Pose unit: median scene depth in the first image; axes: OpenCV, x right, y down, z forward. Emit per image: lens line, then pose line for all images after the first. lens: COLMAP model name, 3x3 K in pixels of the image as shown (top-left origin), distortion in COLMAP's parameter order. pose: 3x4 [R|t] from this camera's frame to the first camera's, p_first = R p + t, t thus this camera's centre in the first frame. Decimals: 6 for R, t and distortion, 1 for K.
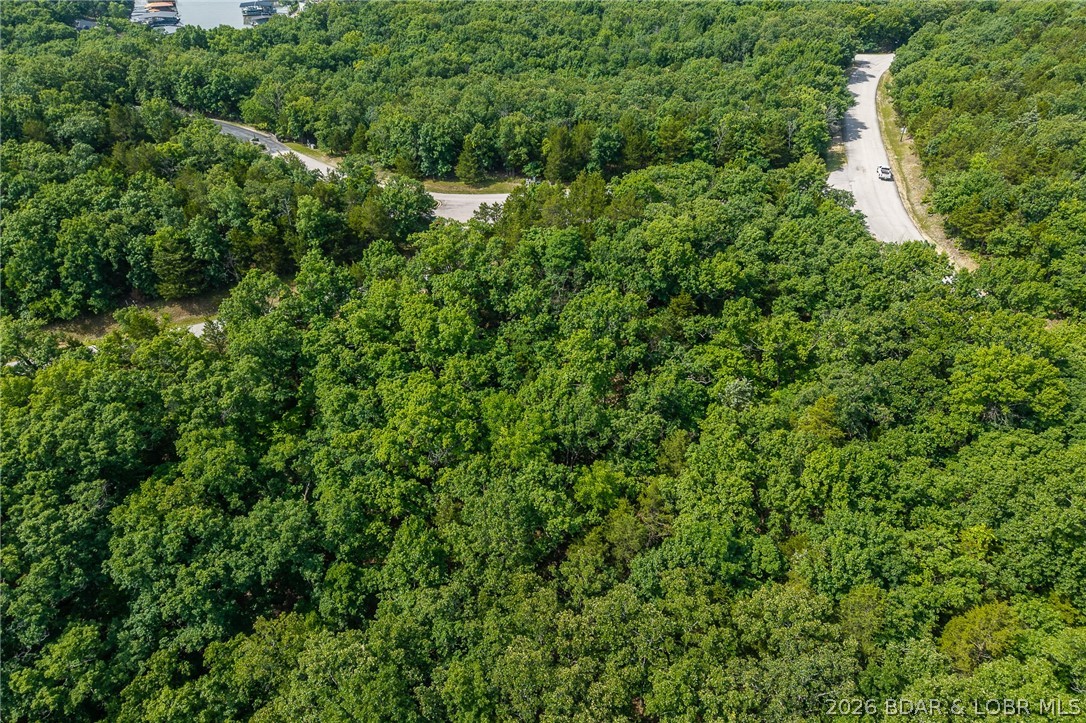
lens RADIAL K [[728.0, 0, 544.7], [0, 728.0, 376.2], [0, 0, 1]] dist [0.039730, -0.045280]
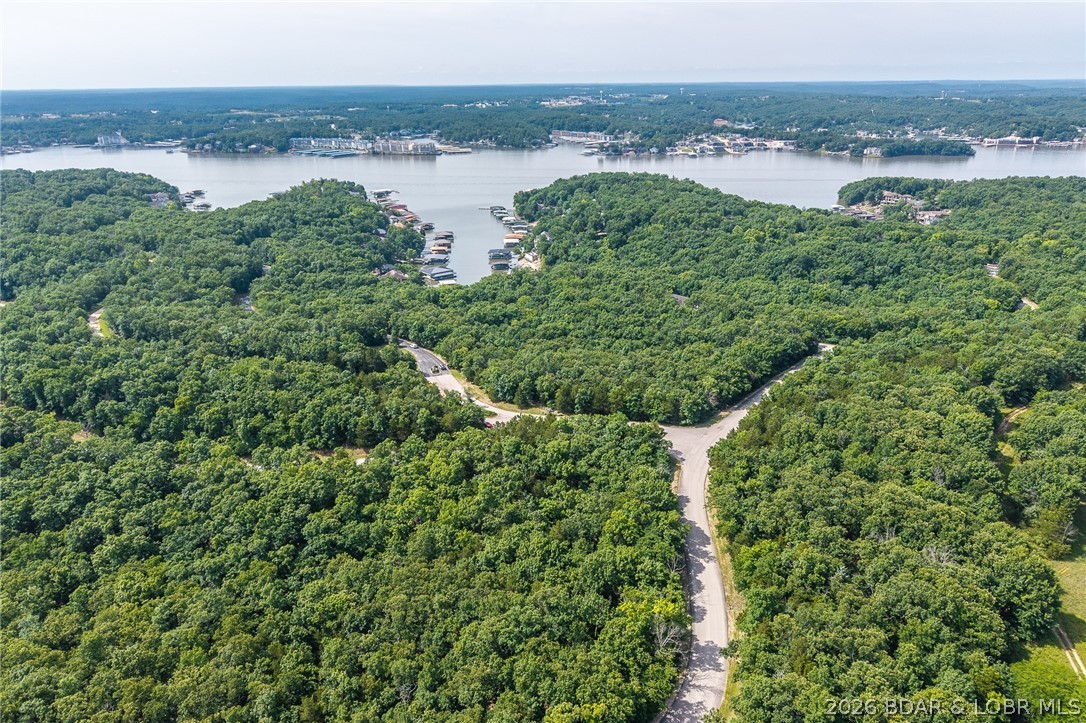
lens RADIAL K [[743.3, 0, 543.0], [0, 743.3, 361.5], [0, 0, 1]] dist [-0.003175, -0.000263]
pose [[0.938371, 0.100770, -0.330613, 0.889114], [-0.182979, 0.956348, -0.227853, 0.076427], [0.293220, 0.274306, 0.915848, -1.187440]]
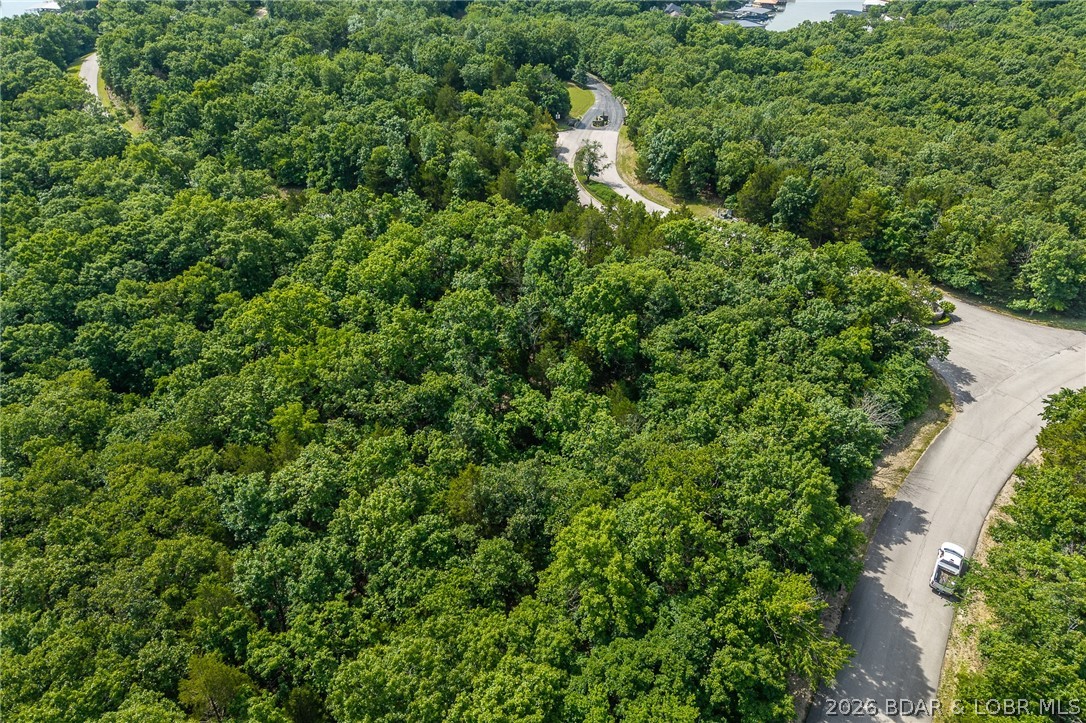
lens RADIAL K [[713.1, 0, 543.0], [0, 713.1, 390.7], [0, 0, 1]] dist [0.034238, -0.052293]
pose [[0.651177, 0.442773, -0.616377, 0.736951], [-0.436921, 0.882792, 0.172563, -0.194970], [0.620539, 0.156940, 0.768310, 0.324214]]
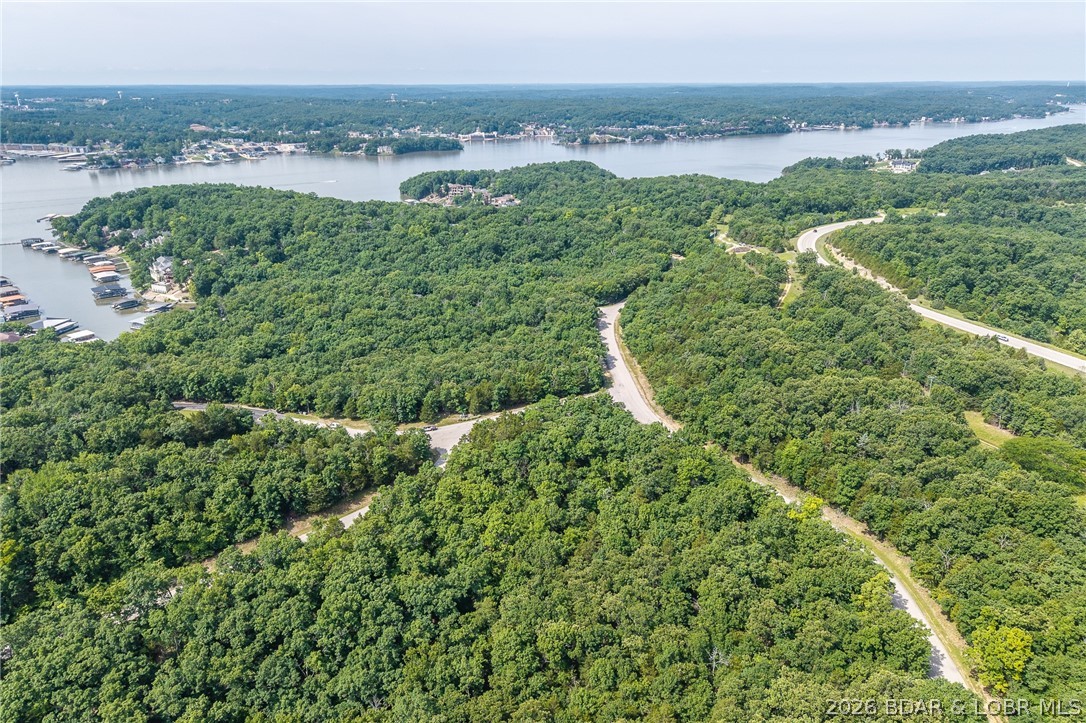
lens RADIAL K [[728.0, 0, 544.7], [0, 728.0, 376.2], [0, 0, 1]] dist [0.039730, -0.045280]
pose [[0.939701, -0.142582, 0.310859, -0.575178], [0.211772, 0.956314, -0.201537, 0.082058], [-0.268543, 0.255215, 0.928843, -1.206435]]
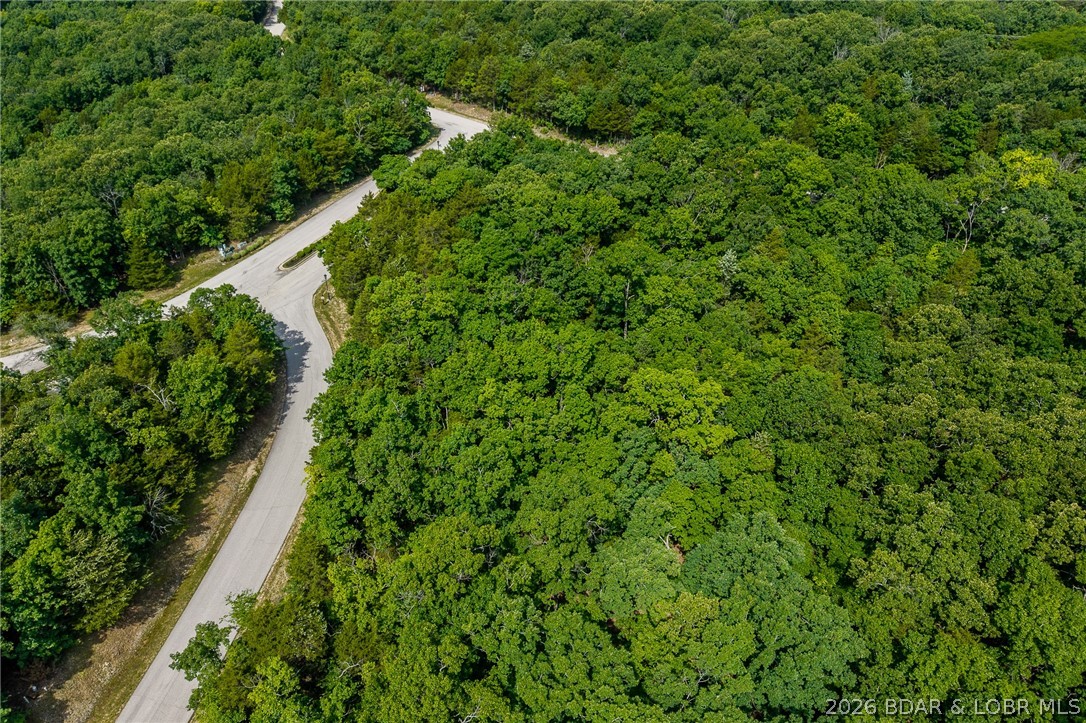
lens RADIAL K [[713.1, 0, 543.0], [0, 713.1, 390.7], [0, 0, 1]] dist [0.034238, -0.052293]
pose [[0.445558, -0.538152, 0.715452, -0.779426], [0.511369, 0.808946, 0.290014, -0.277503], [-0.734833, 0.236642, 0.635626, 0.362787]]
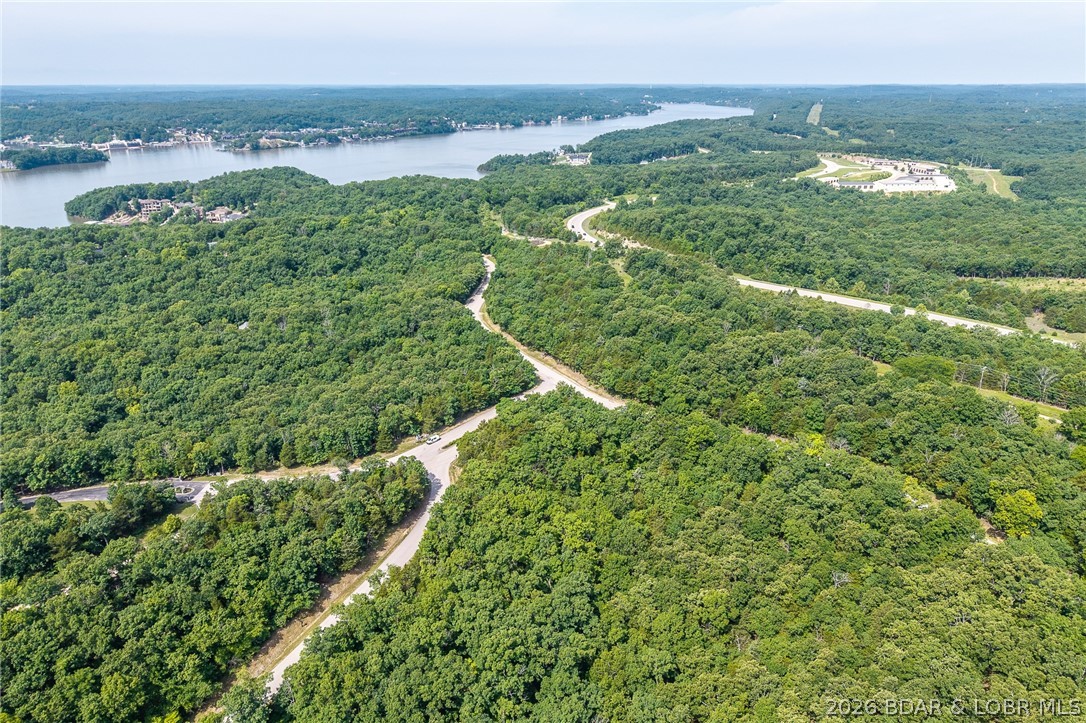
lens RADIAL K [[728.0, 0, 544.7], [0, 728.0, 376.2], [0, 0, 1]] dist [0.039730, -0.045280]
pose [[0.685435, -0.285056, 0.670016, -1.394438], [0.433562, 0.899054, -0.061041, -0.235237], [-0.584981, 0.332333, 0.739832, -0.781314]]
